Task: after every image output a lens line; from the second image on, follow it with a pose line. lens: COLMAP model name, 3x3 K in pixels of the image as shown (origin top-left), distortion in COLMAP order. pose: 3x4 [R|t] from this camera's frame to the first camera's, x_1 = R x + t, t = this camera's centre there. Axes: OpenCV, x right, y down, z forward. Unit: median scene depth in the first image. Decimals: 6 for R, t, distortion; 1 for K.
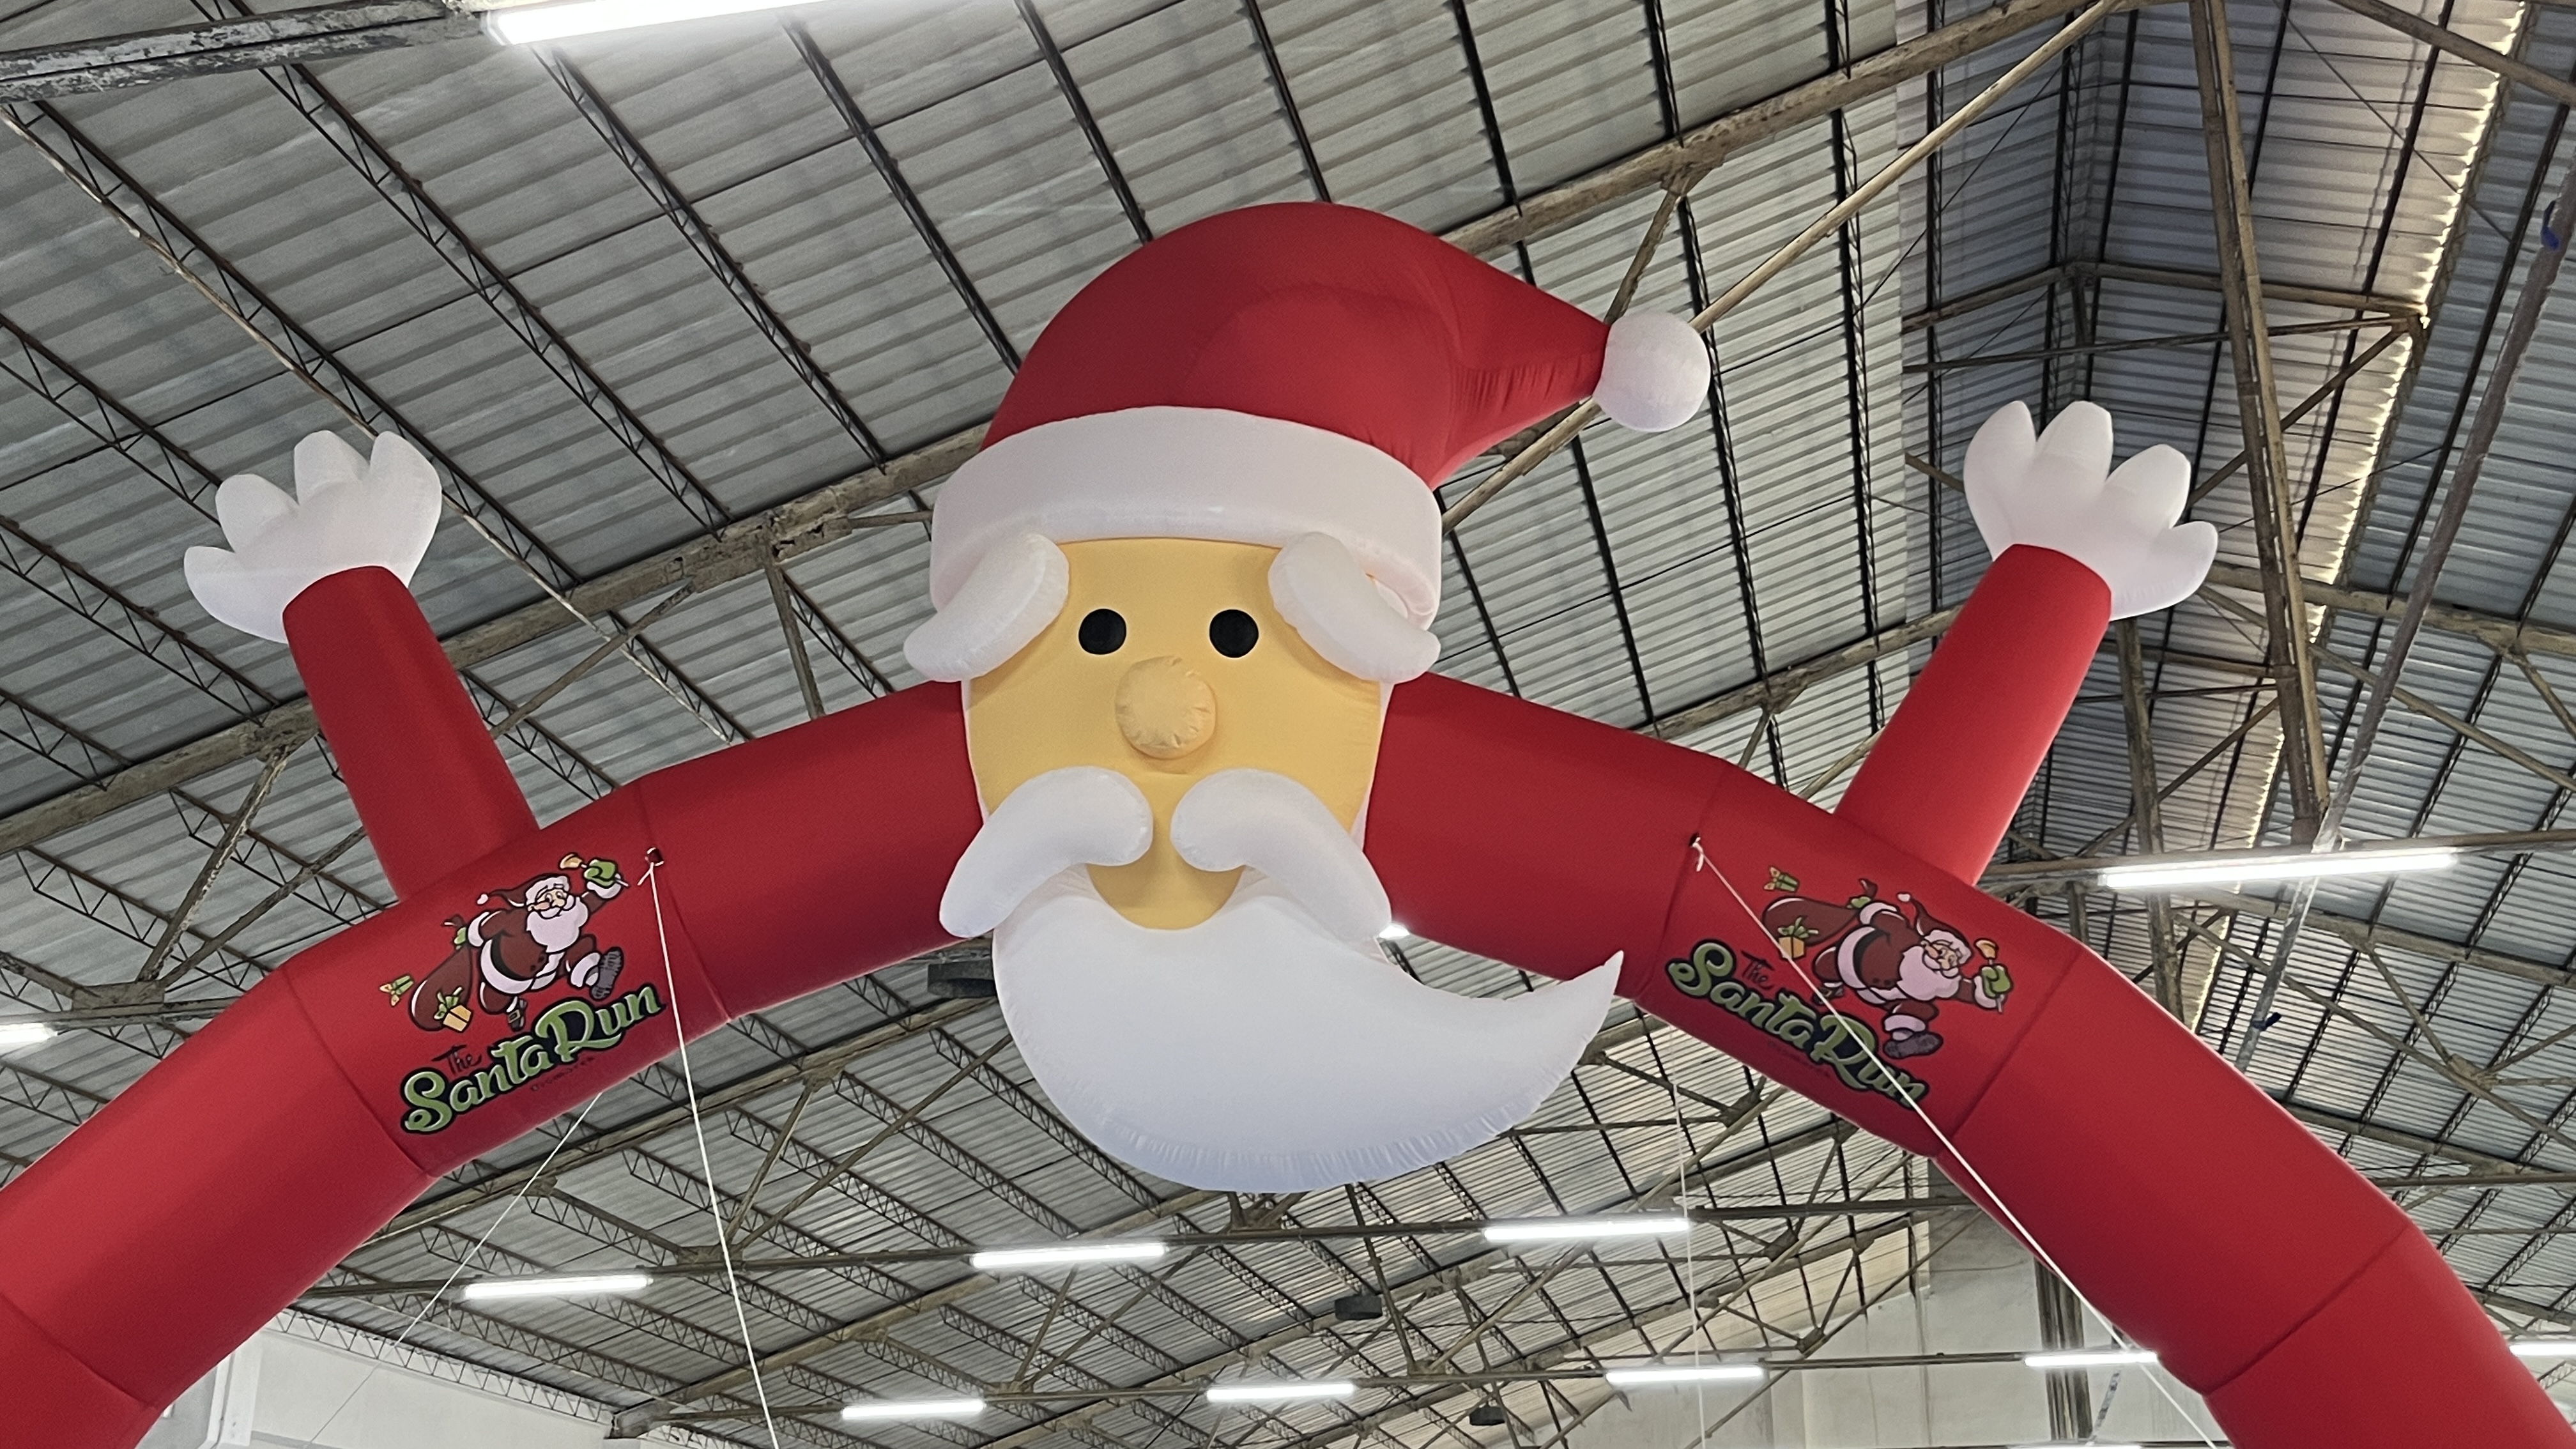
lens RADIAL K [[2797.8, 0, 1288.0], [0, 2797.8, 724.5], [0, 0, 1]] dist [0.013354, 0.001842]
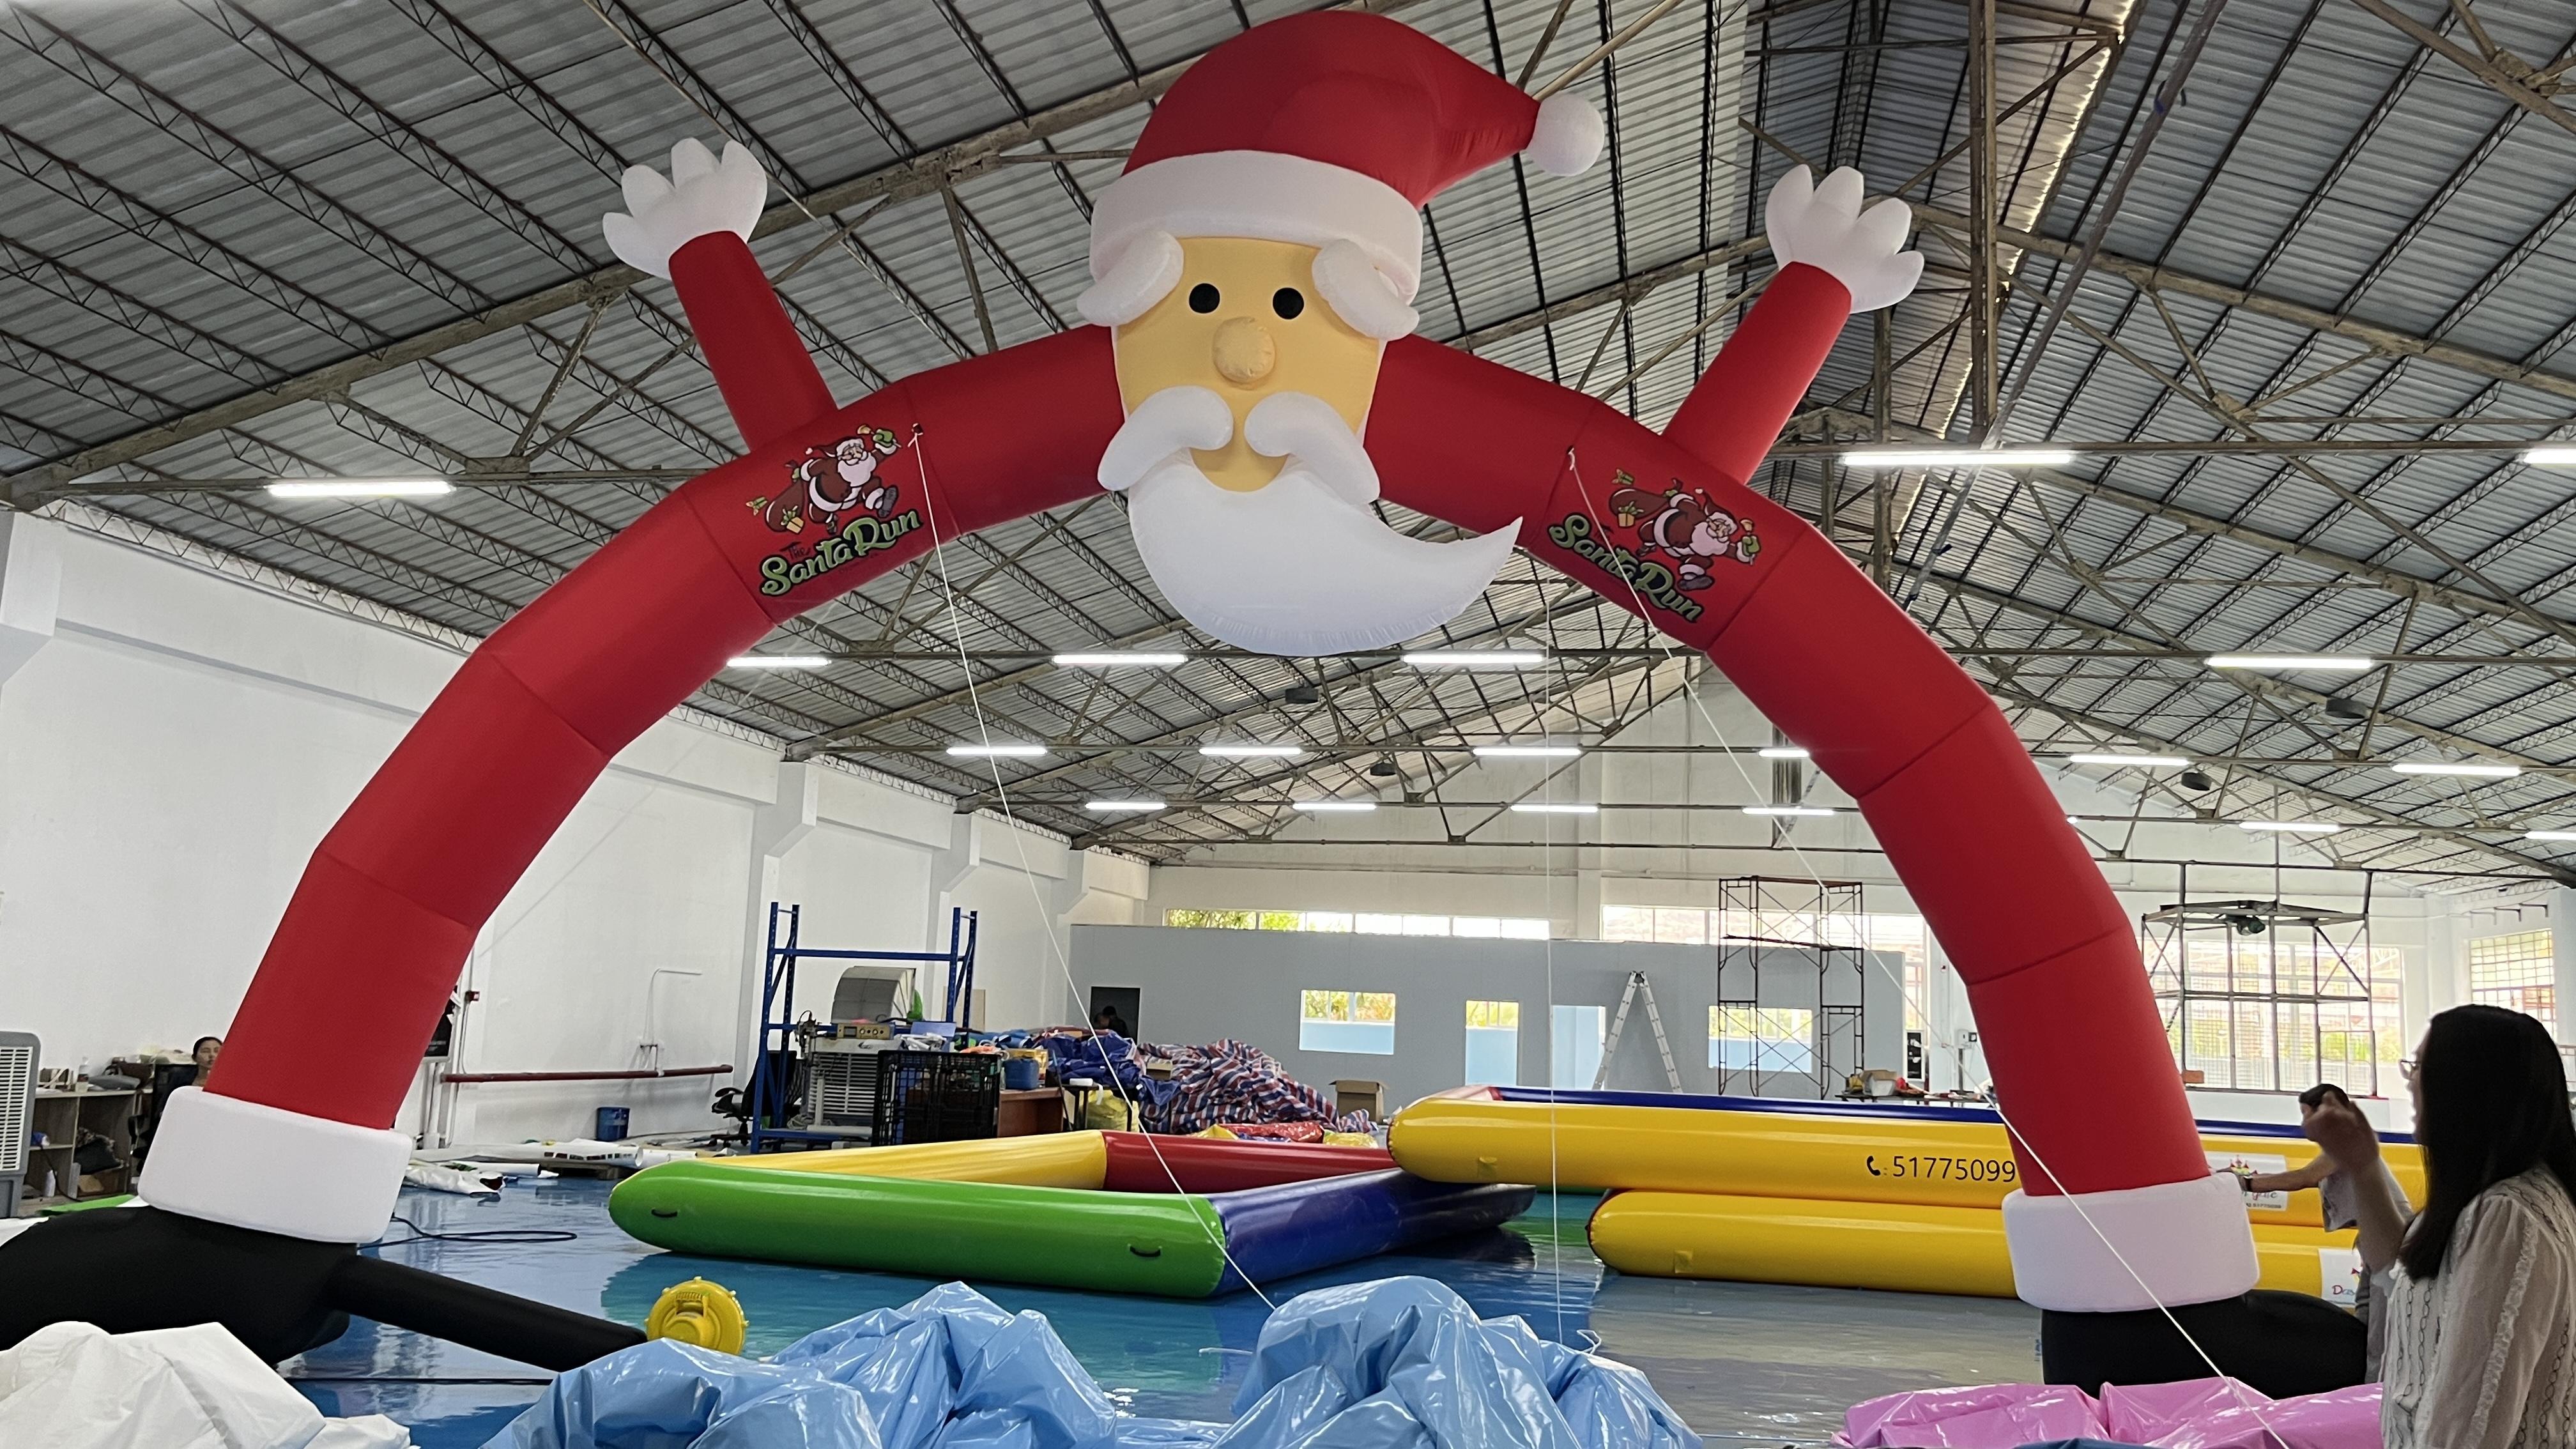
lens RADIAL K [[2583.4, 0, 1288.0], [0, 2583.4, 724.5], [0, 0, 1]] dist [0.059407, -0.009443]
pose [[0.997061, 0.047128, 0.060400, -0.078291], [-0.060400, 0.968562, 0.241327, -0.123409], [-0.047128, -0.244266, 0.968562, -0.365777]]
